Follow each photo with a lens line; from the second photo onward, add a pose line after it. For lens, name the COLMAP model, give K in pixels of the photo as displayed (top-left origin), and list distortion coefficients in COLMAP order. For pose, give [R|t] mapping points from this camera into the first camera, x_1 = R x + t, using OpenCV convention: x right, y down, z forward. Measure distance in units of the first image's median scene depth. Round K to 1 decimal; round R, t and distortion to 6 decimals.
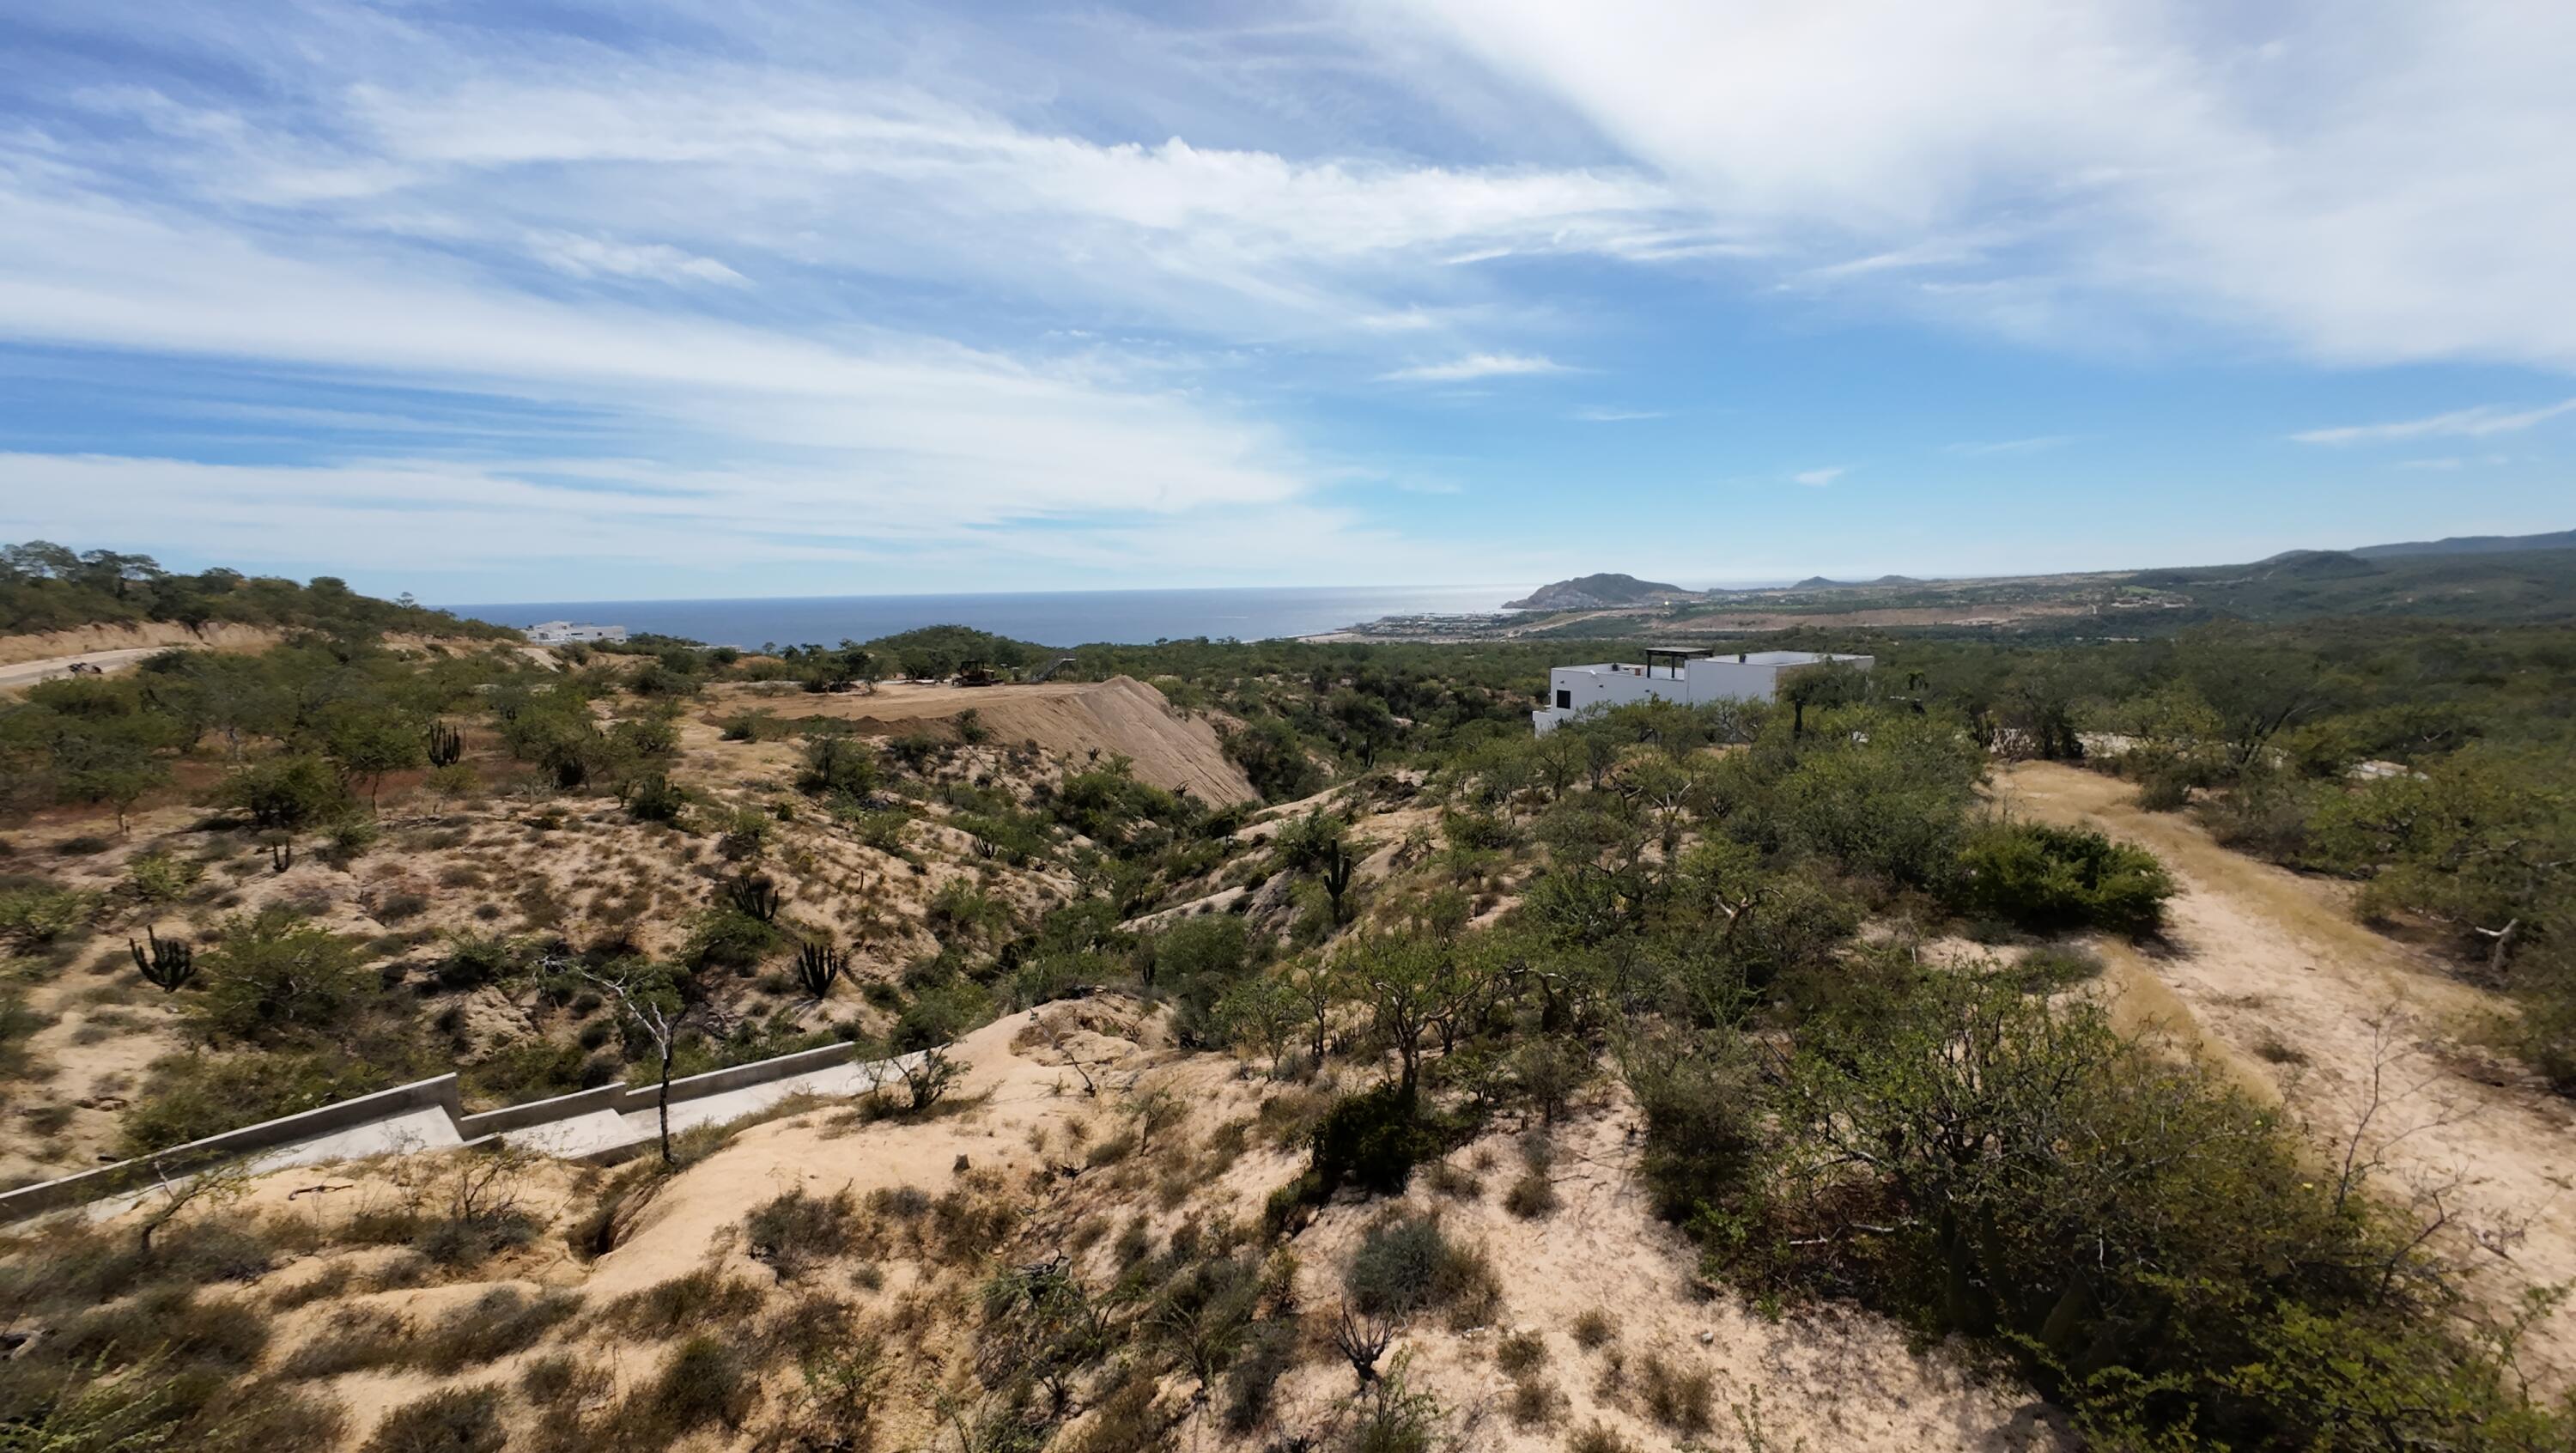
lens RADIAL K [[1002.7, 0, 1290.4], [0, 1002.7, 732.7], [0, 0, 1]] dist [-0.004134, 0.002059]
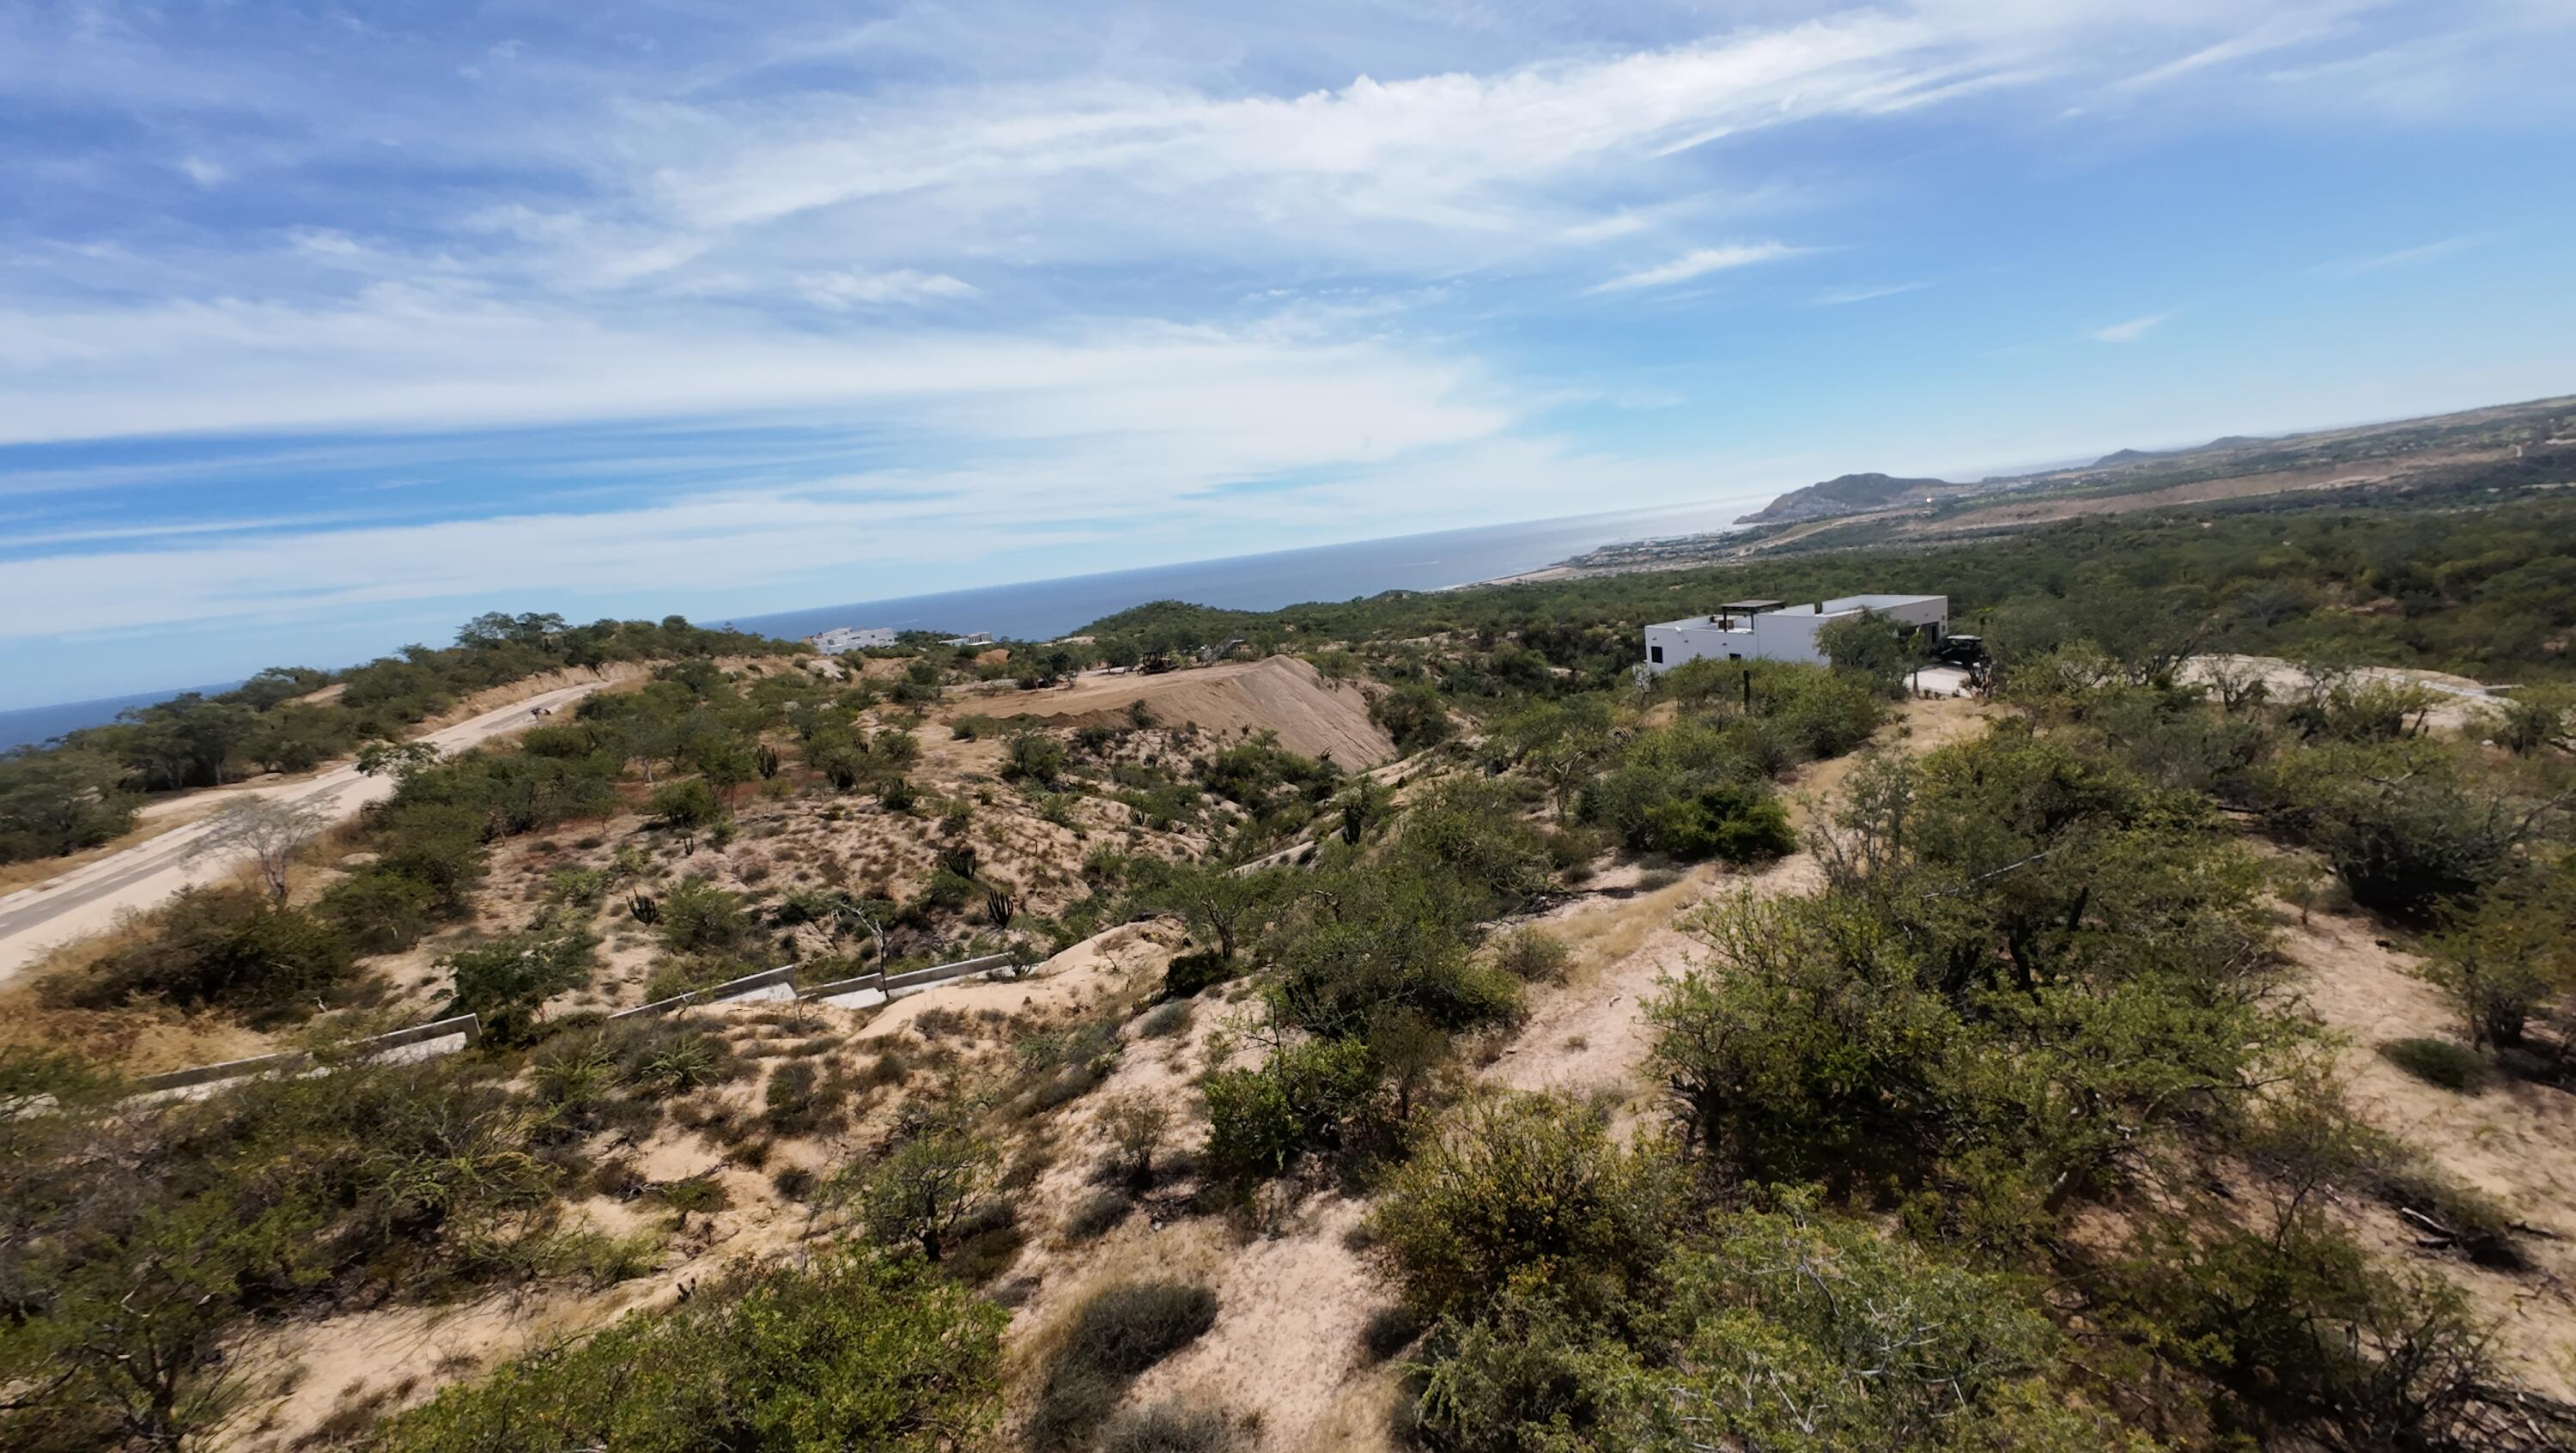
lens RADIAL K [[1002.7, 0, 1290.4], [0, 1002.7, 732.7], [0, 0, 1]] dist [-0.004134, 0.002059]
pose [[0.974057, -0.058407, -0.218636, 0.160006], [0.069513, 0.996634, 0.043449, -0.031993], [0.215362, -0.057520, 0.974839, -0.188662]]
